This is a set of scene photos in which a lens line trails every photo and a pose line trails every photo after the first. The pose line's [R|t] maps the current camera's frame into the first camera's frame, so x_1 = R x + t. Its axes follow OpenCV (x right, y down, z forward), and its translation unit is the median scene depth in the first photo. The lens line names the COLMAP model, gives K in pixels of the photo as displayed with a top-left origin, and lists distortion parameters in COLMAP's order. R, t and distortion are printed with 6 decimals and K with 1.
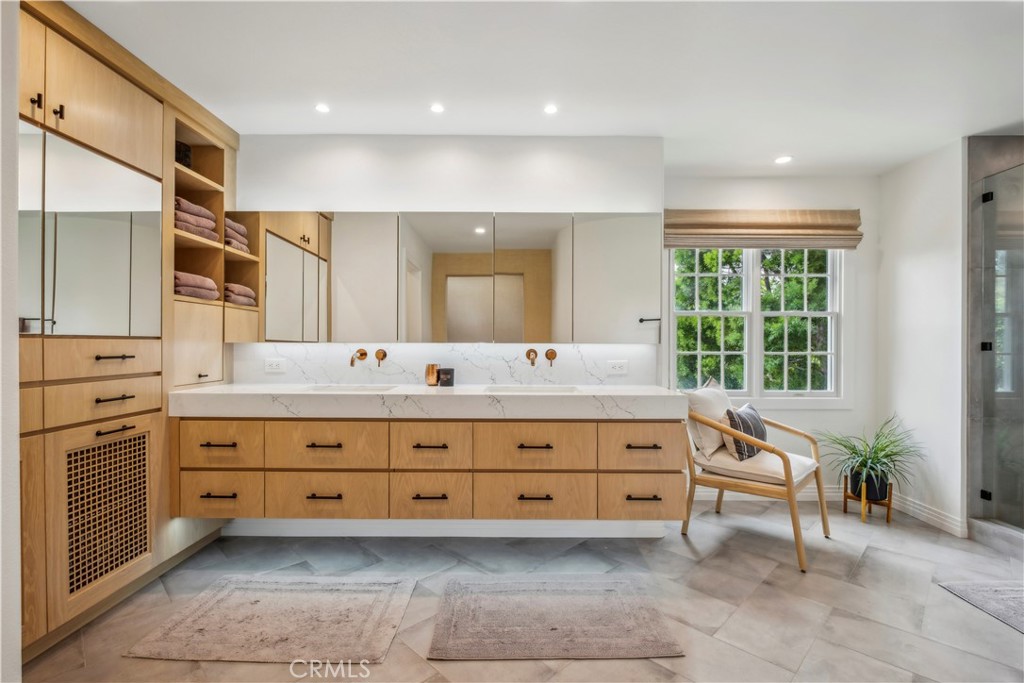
lens RADIAL K [[492.4, 0, 523.4], [0, 492.4, 338.7], [0, 0, 1]] dist [-0.015449, 0.000014]
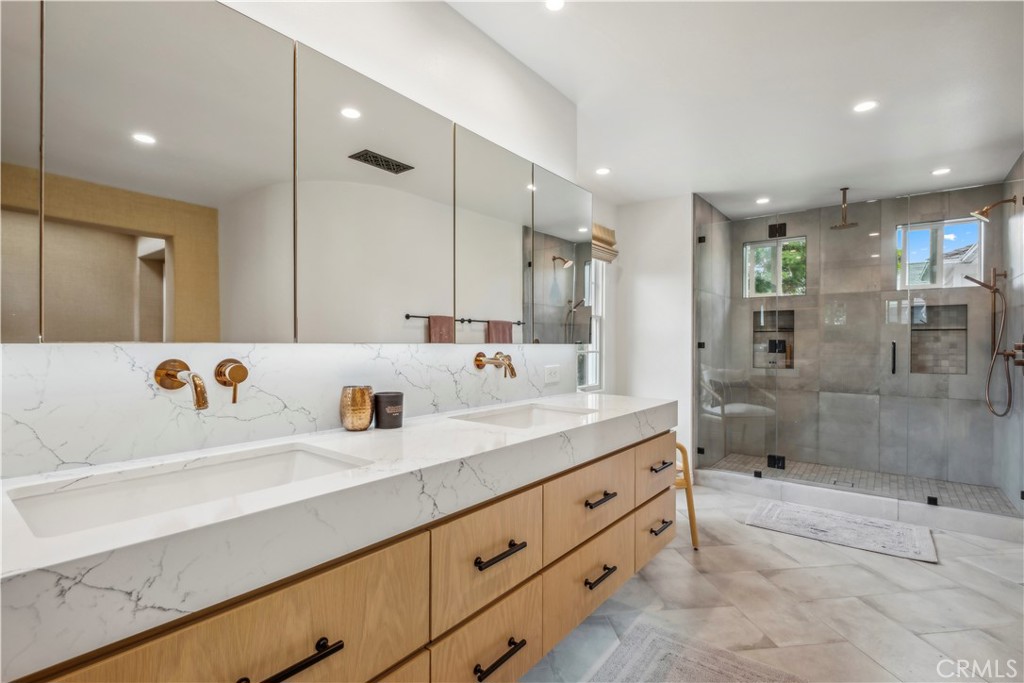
lens RADIAL K [[475.8, 0, 514.8], [0, 475.8, 337.0], [0, 0, 1]] dist [-0.030593, -0.000824]
pose [[0.627170, 0.005916, 0.778860, -0.463693], [-0.000587, 0.999974, -0.007124, 0.005519], [-0.778882, 0.004011, 0.627157, 0.588948]]
